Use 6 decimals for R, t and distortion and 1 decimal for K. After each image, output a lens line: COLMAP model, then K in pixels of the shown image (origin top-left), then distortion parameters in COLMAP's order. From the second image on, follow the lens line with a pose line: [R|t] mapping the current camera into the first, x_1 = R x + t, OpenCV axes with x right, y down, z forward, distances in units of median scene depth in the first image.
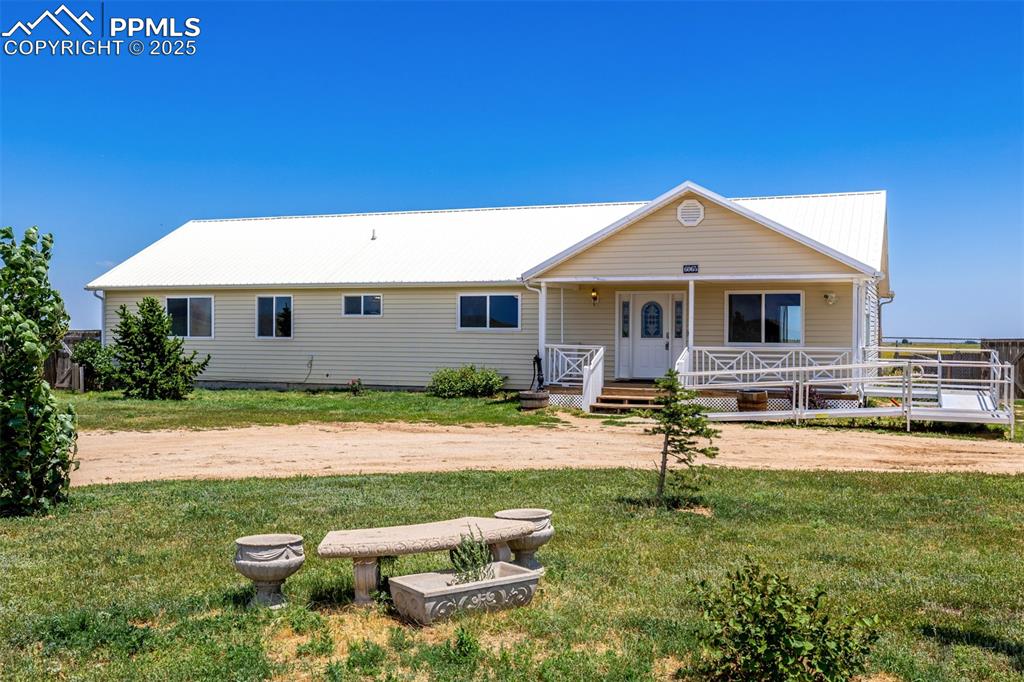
lens RADIAL K [[1009.9, 0, 508.4], [0, 1009.9, 342.0], [0, 0, 1]] dist [0.005916, 0.000000]
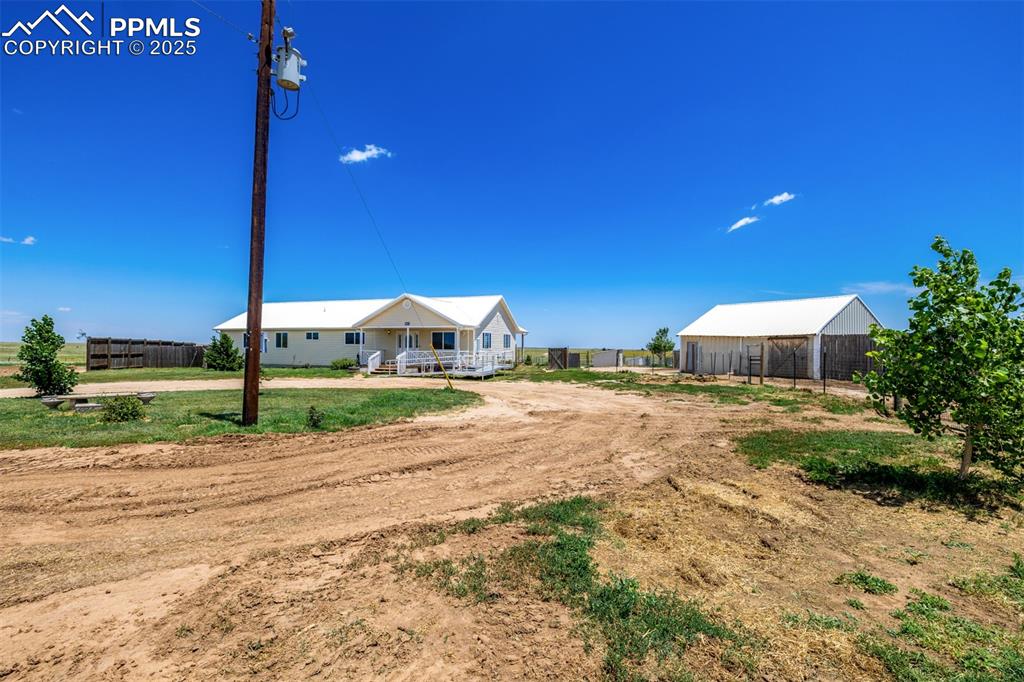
lens RADIAL K [[432.1, 0, 514.4], [0, 432.1, 340.0], [0, 0, 1]] dist [-0.000427, 0.000119]
pose [[0.997644, 0.001645, 0.068580, 0.331495], [0.000256, 0.999616, -0.027701, 0.006748], [-0.068599, 0.027653, 0.997261, -0.195381]]
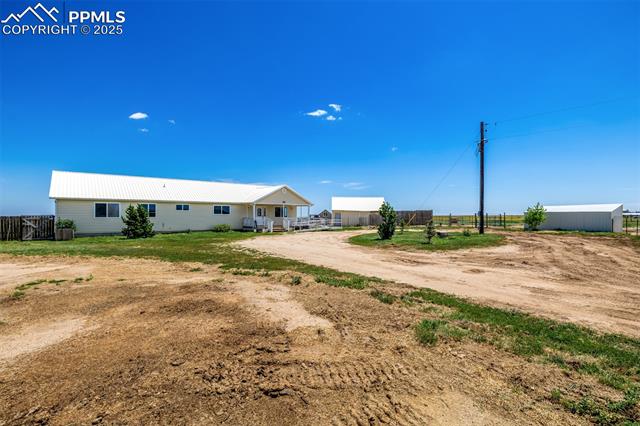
lens RADIAL K [[305.0, 0, 323.1], [0, 305.0, 213.2], [0, 0, 1]] dist [-0.001781, -0.000382]
pose [[0.480120, 0.003174, 0.877197, -0.871968], [0.013347, 0.999851, -0.010924, 0.000561], [-0.877101, 0.016952, 0.480006, 0.091364]]
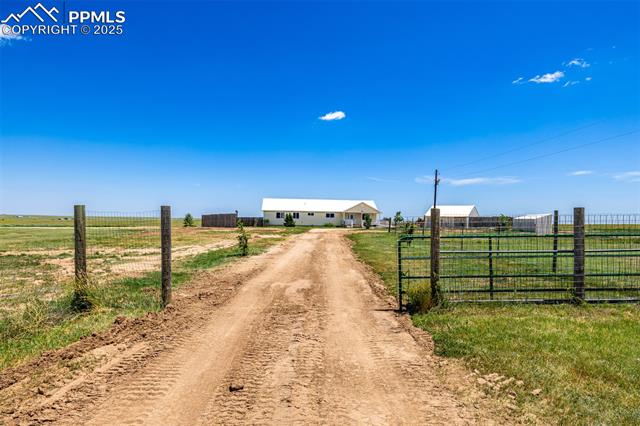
lens RADIAL K [[370.4, 0, 319.4], [0, 370.4, 214.2], [0, 0, 1]] dist [-0.001803, -0.000041]
pose [[0.889137, 0.013492, 0.457443, -1.344804], [-0.005286, 0.999801, -0.019214, 0.014458], [-0.457611, 0.014666, 0.889032, -1.394577]]
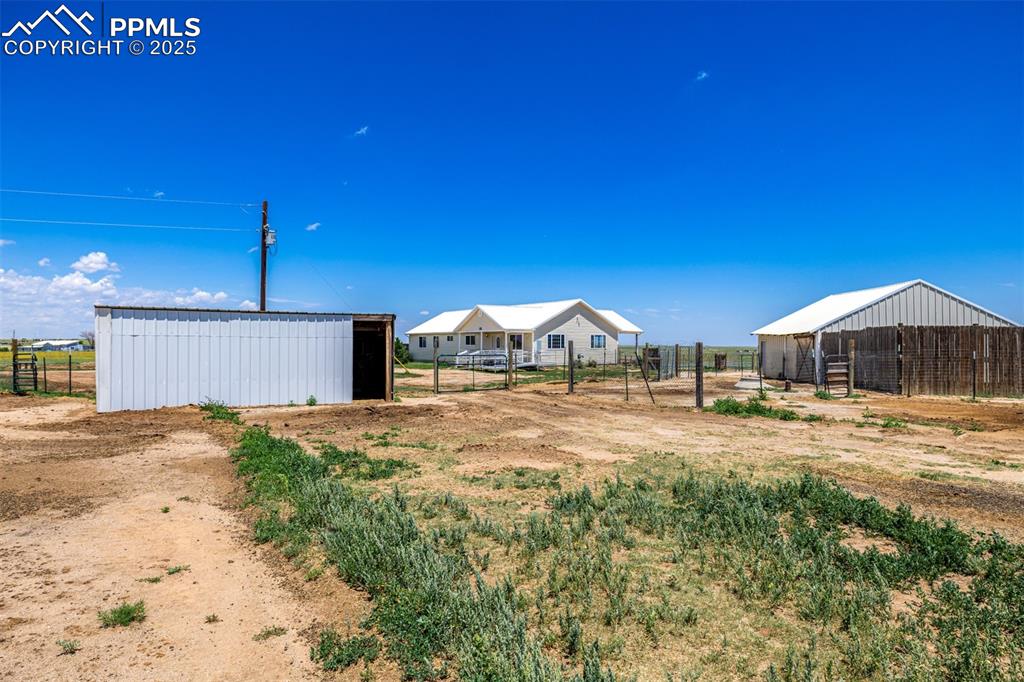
lens RADIAL K [[554.6, 0, 511.5], [0, 554.6, 341.0], [0, 0, 1]] dist [-0.001181, -0.000055]
pose [[0.834861, -0.005109, -0.550437, 1.130796], [-0.008251, 0.999728, -0.021794, 0.011989], [0.550398, 0.022737, 0.834593, -0.486607]]
